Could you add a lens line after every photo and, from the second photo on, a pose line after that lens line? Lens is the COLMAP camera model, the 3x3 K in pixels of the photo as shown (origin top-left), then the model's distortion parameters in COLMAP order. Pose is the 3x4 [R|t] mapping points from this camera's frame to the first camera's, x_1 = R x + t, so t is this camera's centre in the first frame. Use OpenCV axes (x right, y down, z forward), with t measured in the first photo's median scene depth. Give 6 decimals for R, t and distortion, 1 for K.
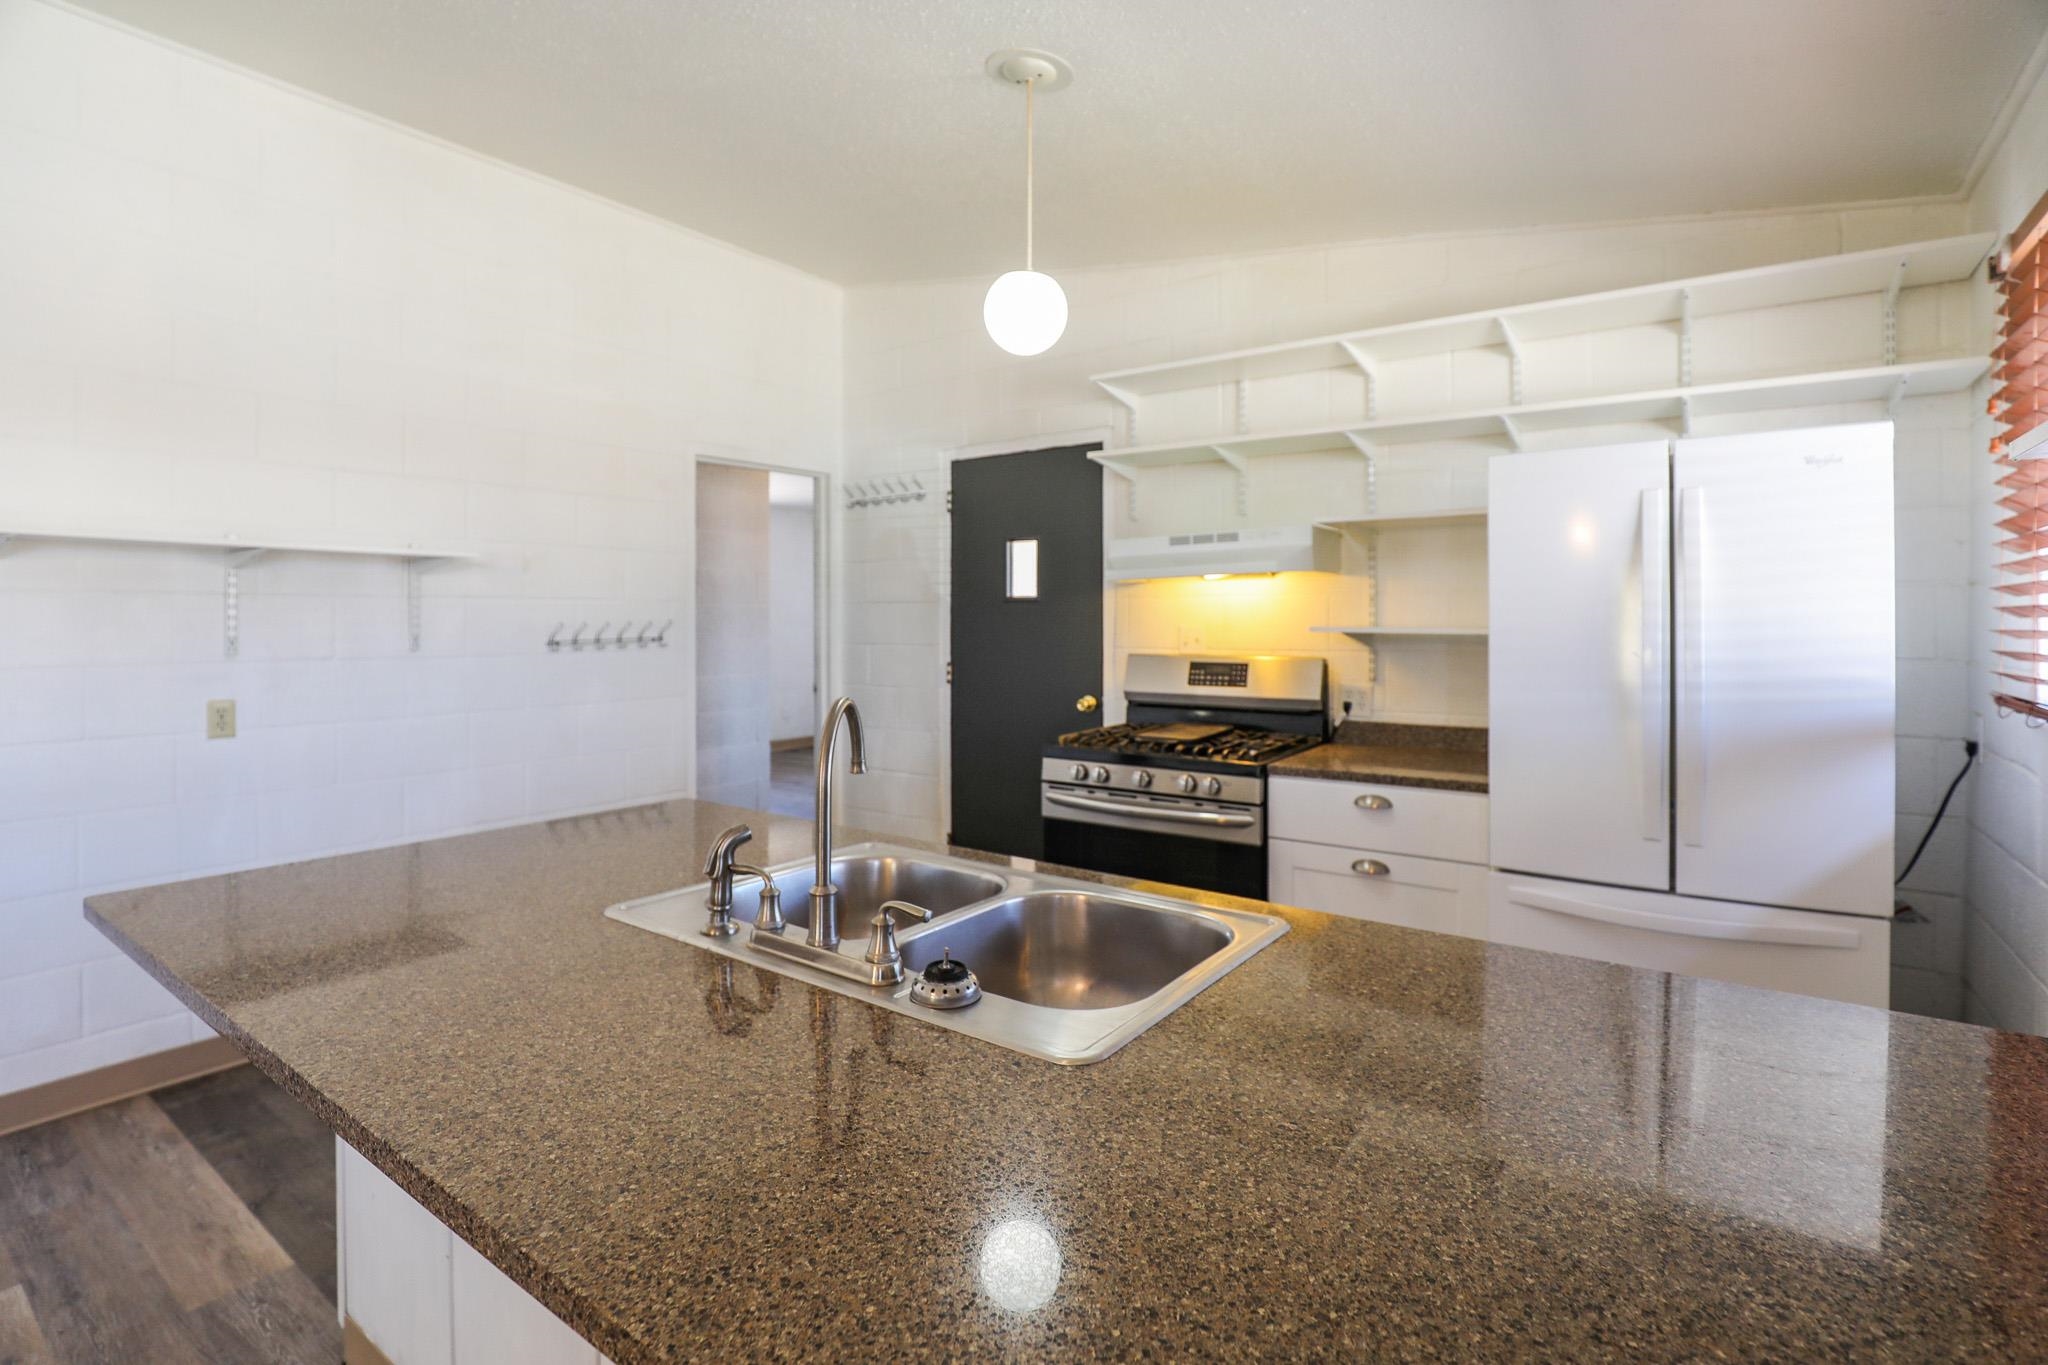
lens RADIAL K [[954.2, 0, 1022.0], [0, 954.2, 619.2], [0, 0, 1]] dist [-0.028380, -0.000356]
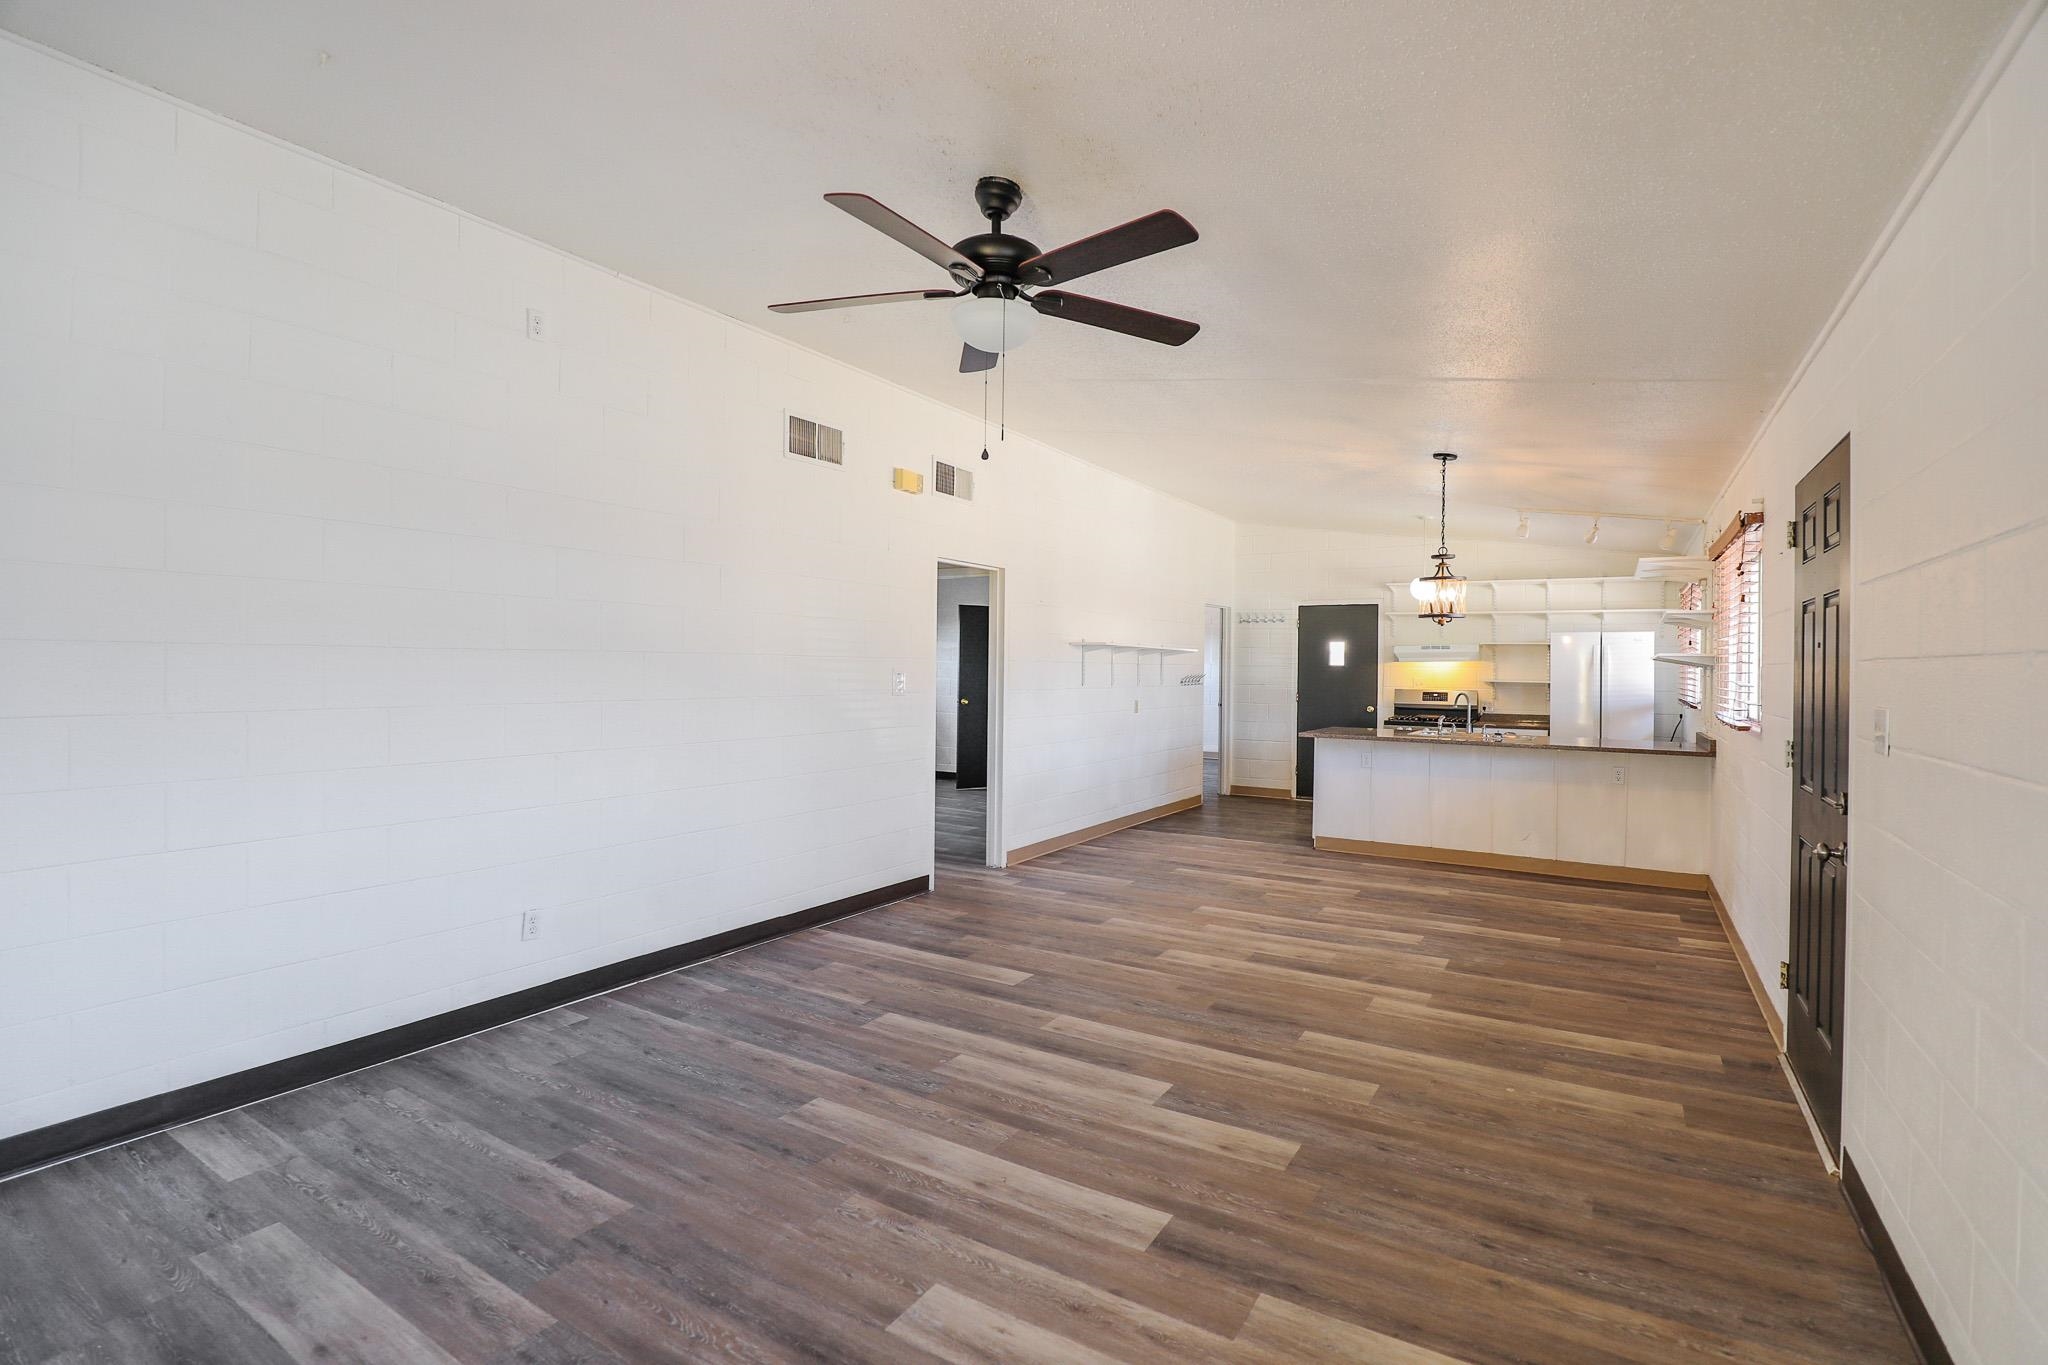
lens RADIAL K [[939.7, 0, 1024.0], [0, 939.7, 682.5], [0, 0, 1]] dist [-0.021325, 0.000576]
pose [[0.997815, 0.013207, 0.064732, -1.155926], [-0.013971, 0.999838, 0.011373, 0.003736], [-0.064572, -0.012253, 0.997838, -1.610396]]
